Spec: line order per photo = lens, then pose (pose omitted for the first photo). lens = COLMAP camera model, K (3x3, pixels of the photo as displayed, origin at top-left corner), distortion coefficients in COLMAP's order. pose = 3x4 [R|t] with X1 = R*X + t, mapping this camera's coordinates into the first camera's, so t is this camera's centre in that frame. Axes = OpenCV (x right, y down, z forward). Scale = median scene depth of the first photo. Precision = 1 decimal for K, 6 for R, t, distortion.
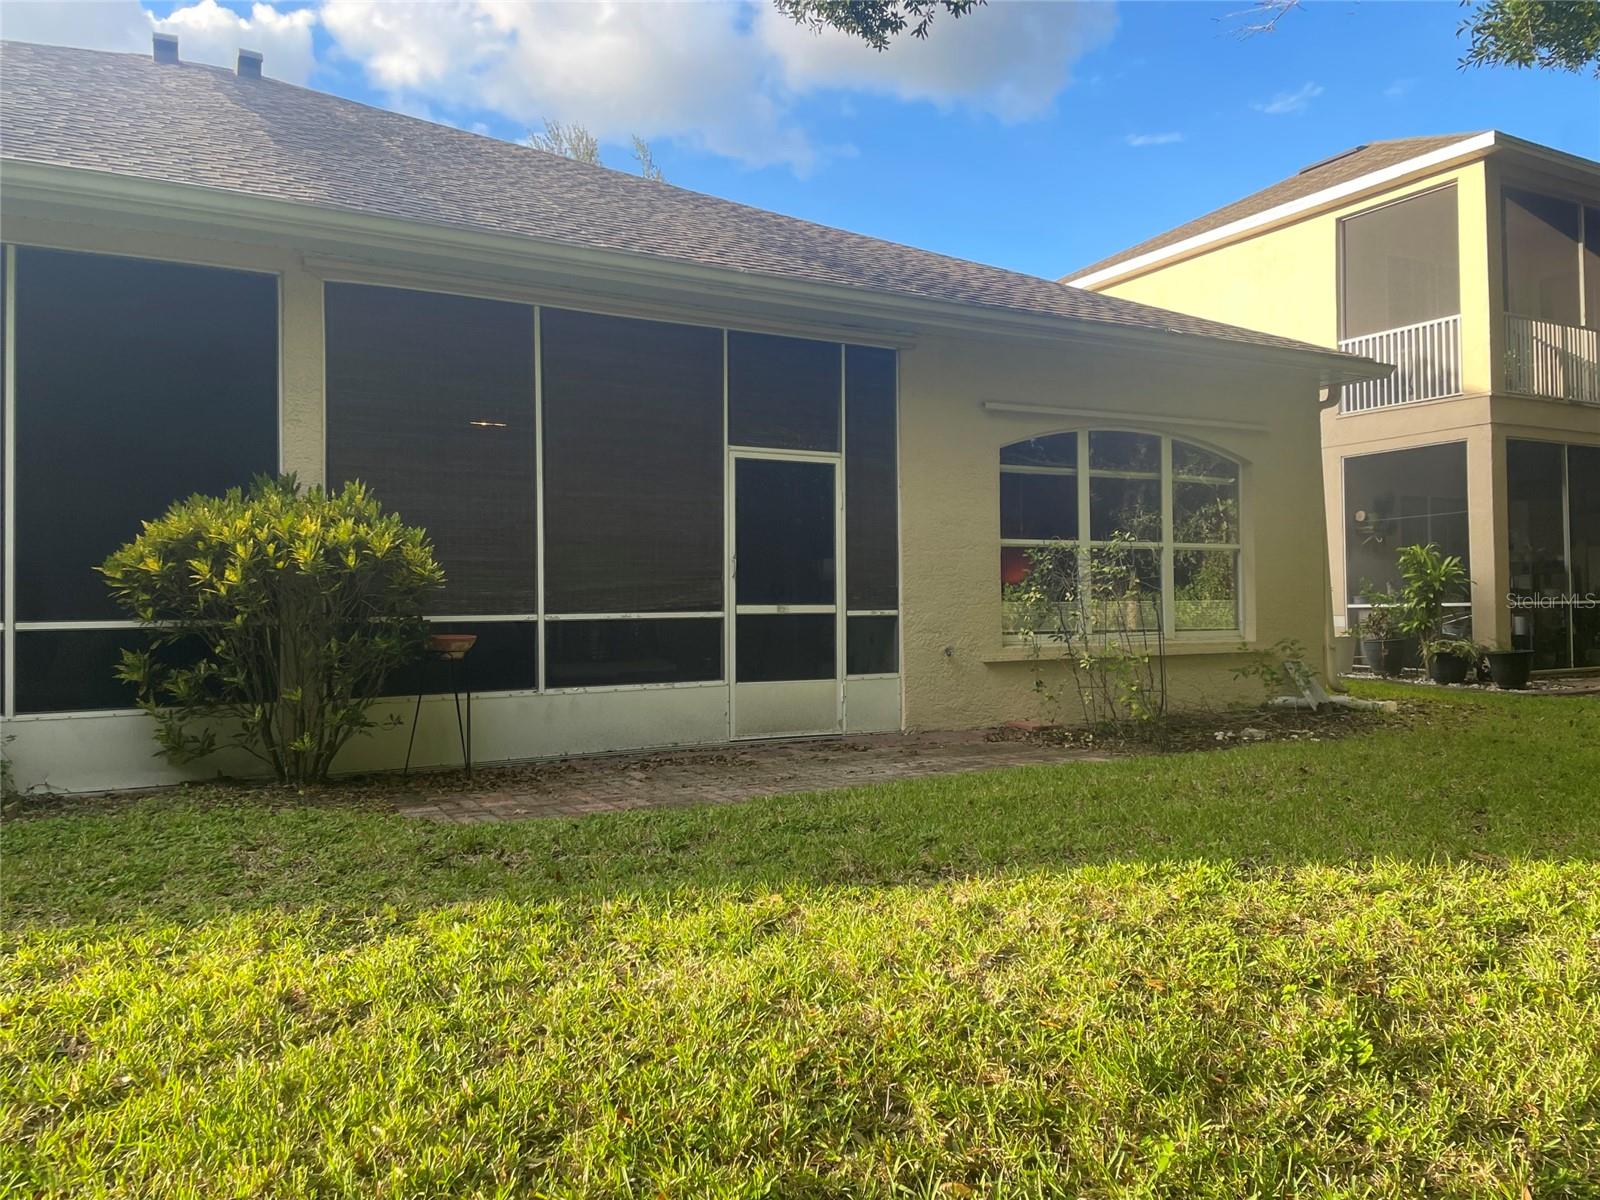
lens RADIAL K [[1191.5, 0, 798.6], [0, 1191.5, 608.6], [0, 0, 1]] dist [0.099599, -0.122872]
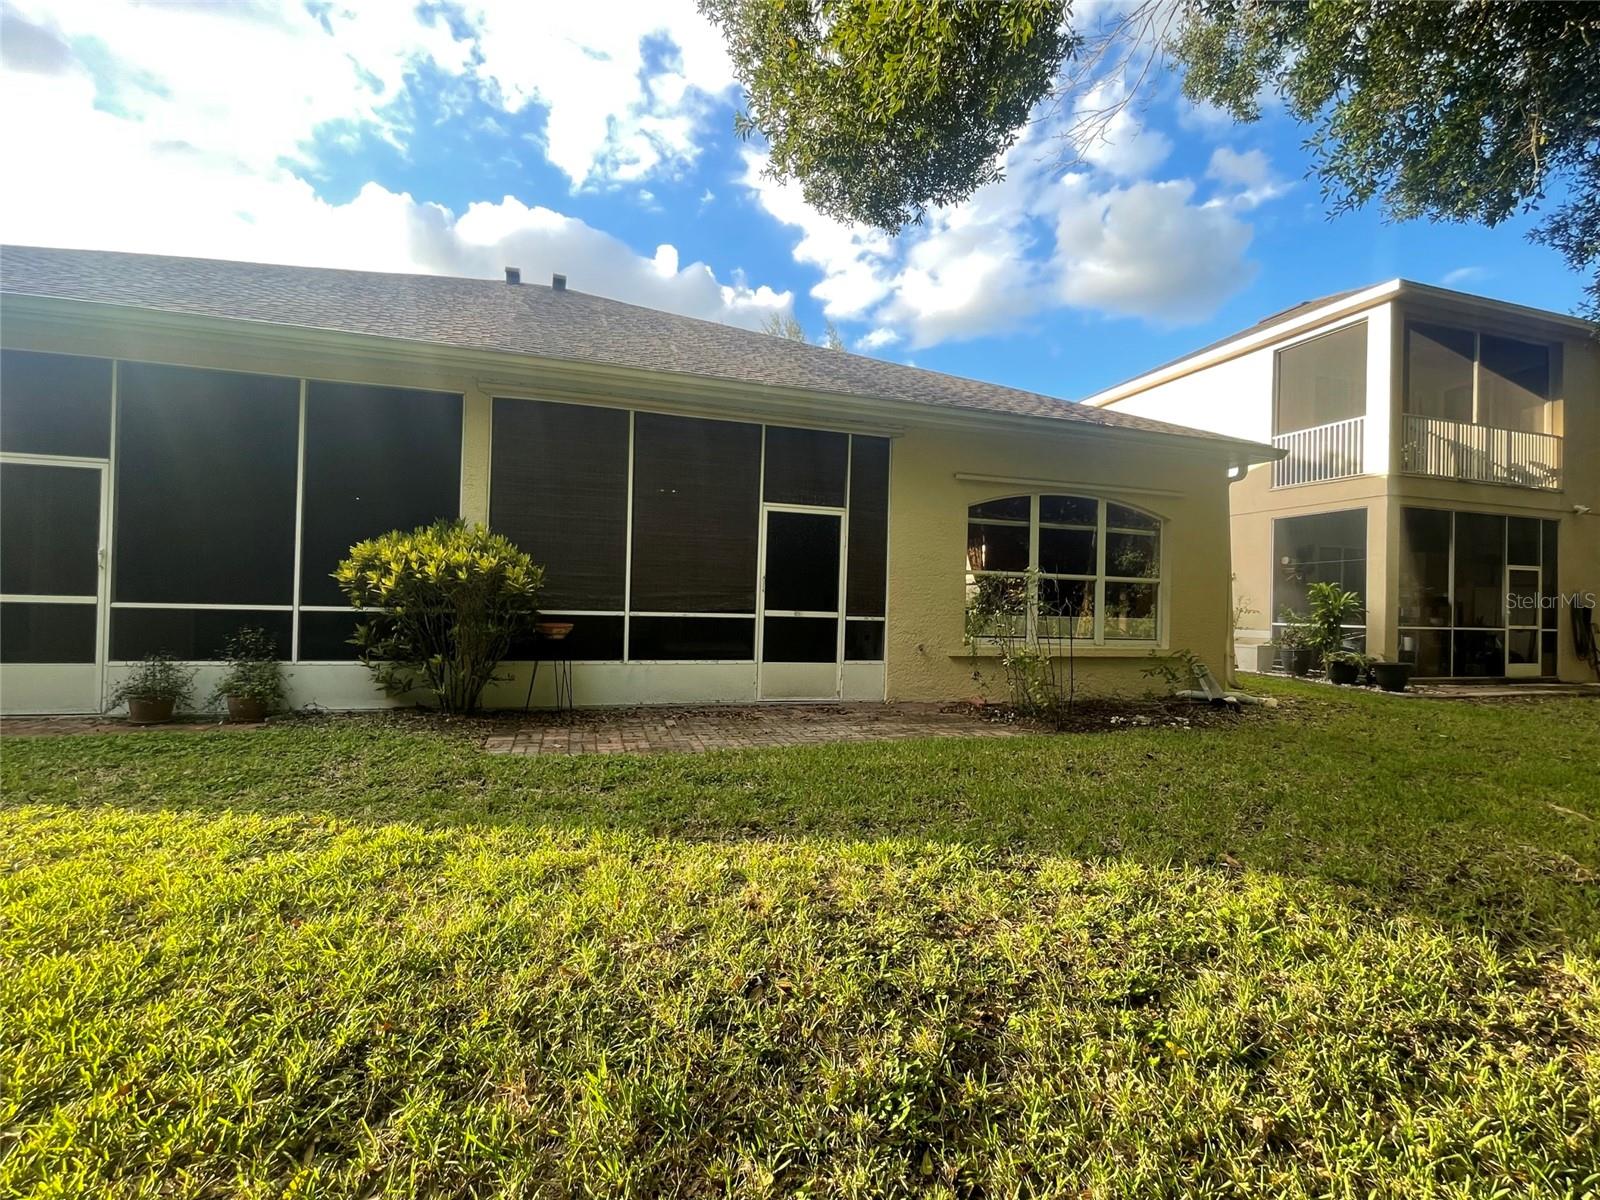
lens RADIAL K [[699.8, 0, 799.2], [0, 699.8, 612.9], [0, 0, 1]] dist [-0.000108, -0.000387]
pose [[0.975974, 0.039966, -0.214191, 0.160709], [-0.037367, 0.999171, 0.016172, -0.013944], [0.214660, -0.007779, 0.976658, 0.145585]]
